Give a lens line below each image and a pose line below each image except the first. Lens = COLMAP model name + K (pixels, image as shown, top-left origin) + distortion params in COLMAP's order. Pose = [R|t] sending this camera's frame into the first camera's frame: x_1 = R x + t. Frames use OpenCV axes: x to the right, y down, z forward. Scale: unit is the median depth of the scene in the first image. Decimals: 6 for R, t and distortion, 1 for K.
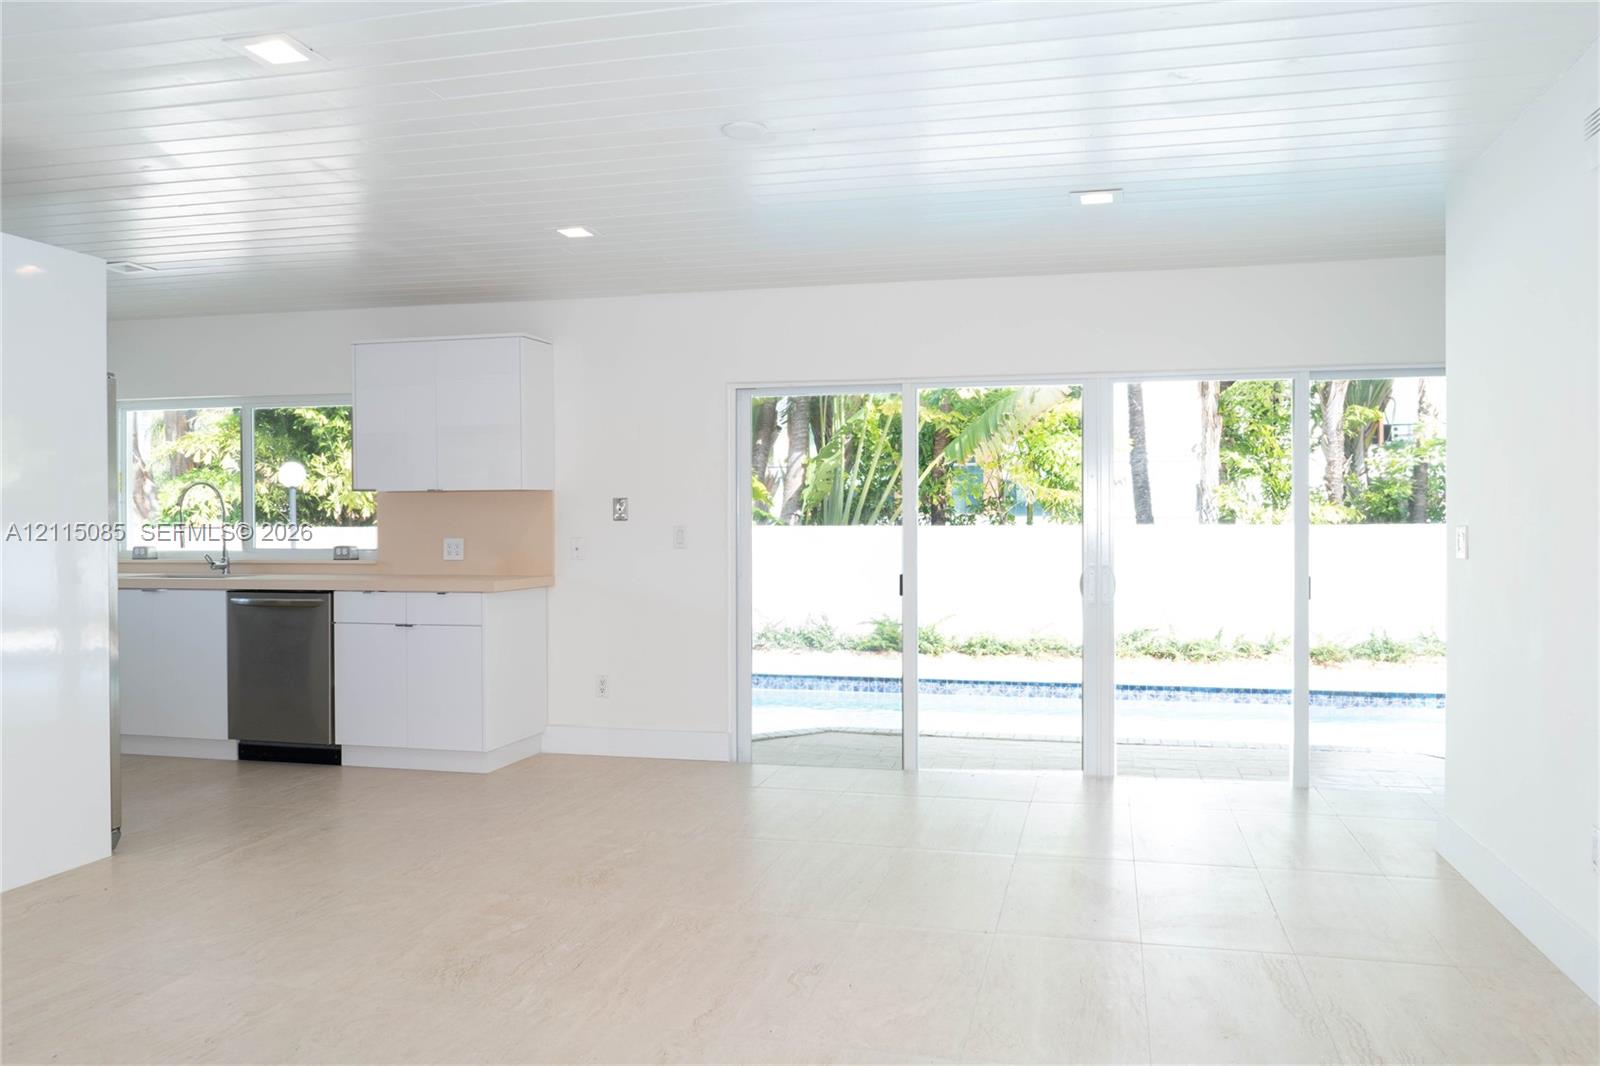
lens RADIAL K [[1230.1, 0, 800.0], [0, 1230.1, 533.0], [0, 0, 1]] dist [-0.013124, -0.005531]
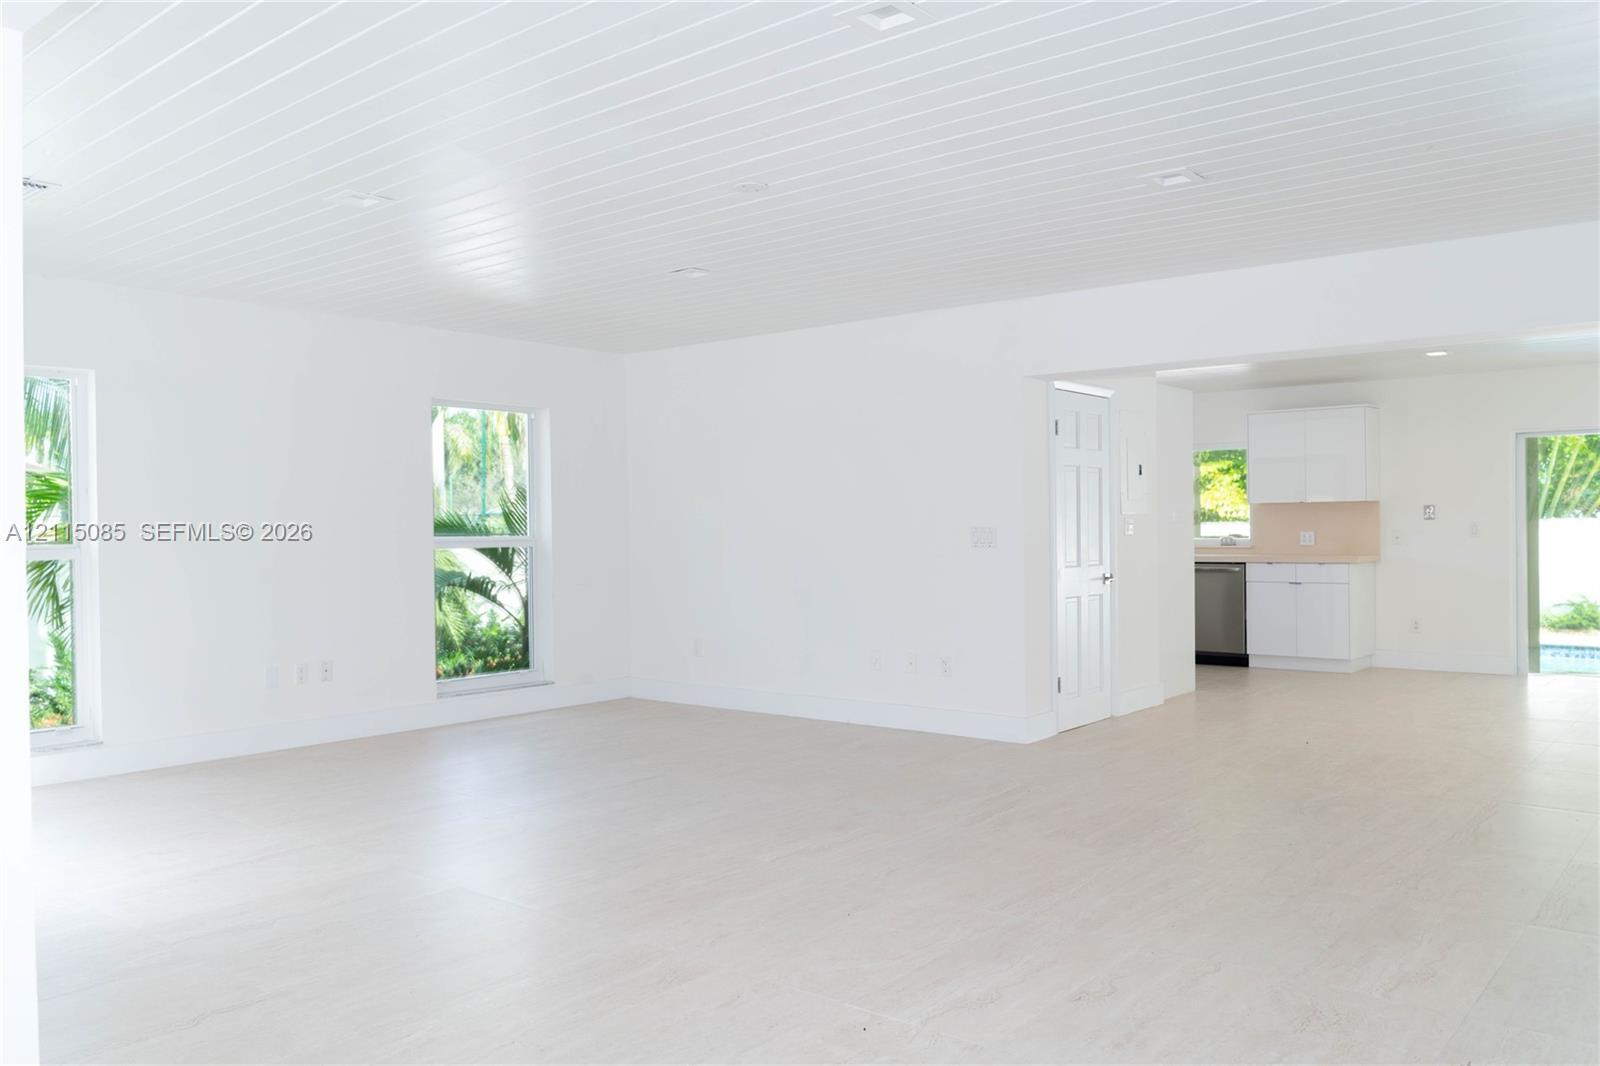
lens RADIAL K [[1218.7, 0, 800.0], [0, 1218.7, 533.0], [0, 0, 1]] dist [0.046886, -0.003013]
pose [[0.900905, -0.008719, -0.433929, -0.108906], [0.010074, 0.999949, 0.000823, -0.001062], [0.433900, -0.005113, 0.900947, -0.437604]]
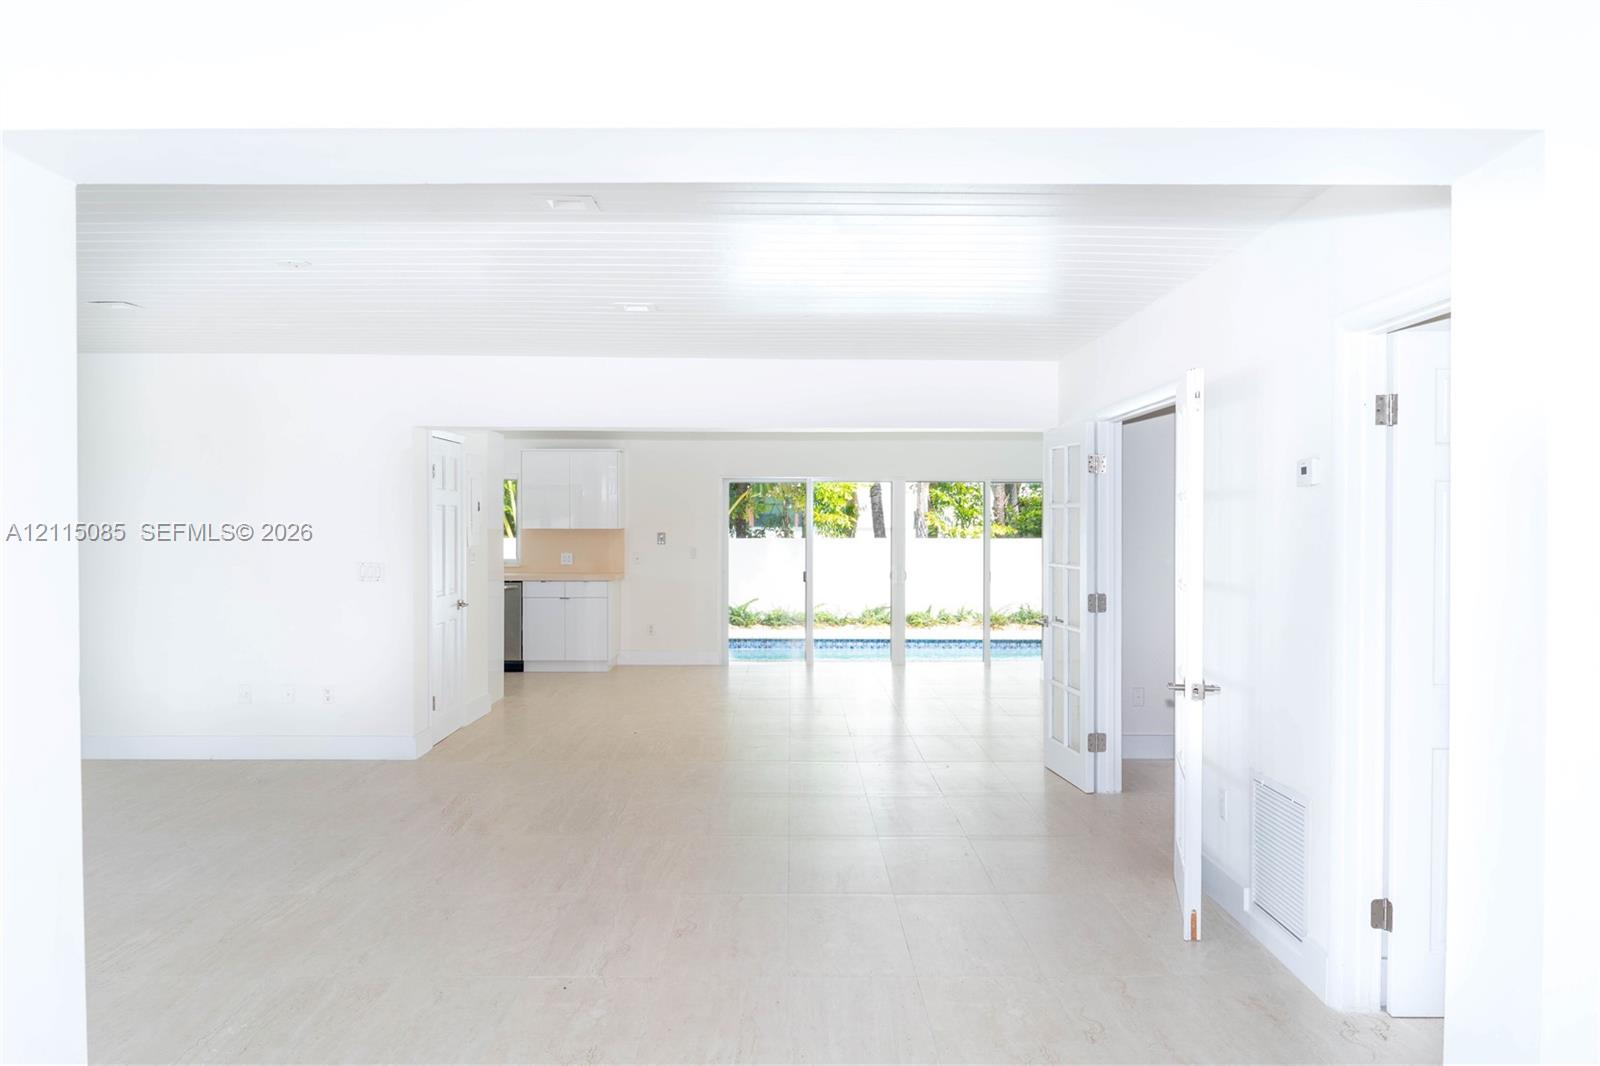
lens RADIAL K [[1212.0, 0, 800.0], [0, 1212.0, 533.0], [0, 0, 1]] dist [-0.010866, -0.001488]
pose [[0.968702, 0.002739, 0.248212, -0.236396], [-0.003124, 0.999994, 0.001156, -0.018005], [-0.248208, -0.001895, 0.968705, -0.529195]]
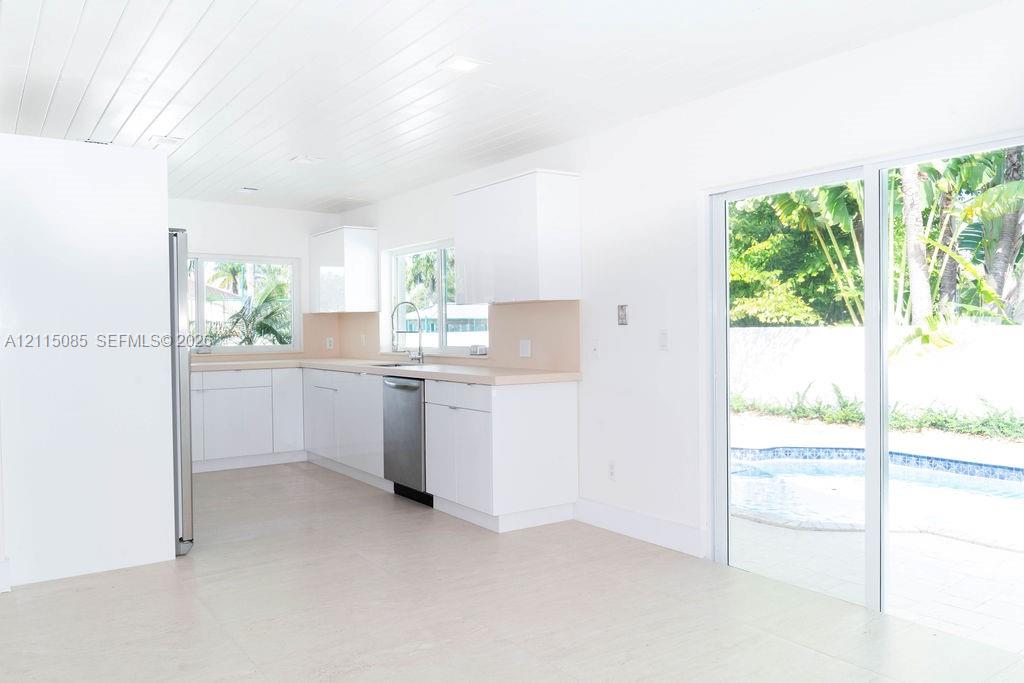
lens RADIAL K [[775.7, 0, 512.0], [0, 775.7, 341.5], [0, 0, 1]] dist [-0.010866, -0.001488]
pose [[0.753762, 0.004598, -0.657132, 0.140391], [0.003208, 0.999938, 0.010676, -0.001515], [0.657140, -0.010156, 0.753700, 0.230843]]
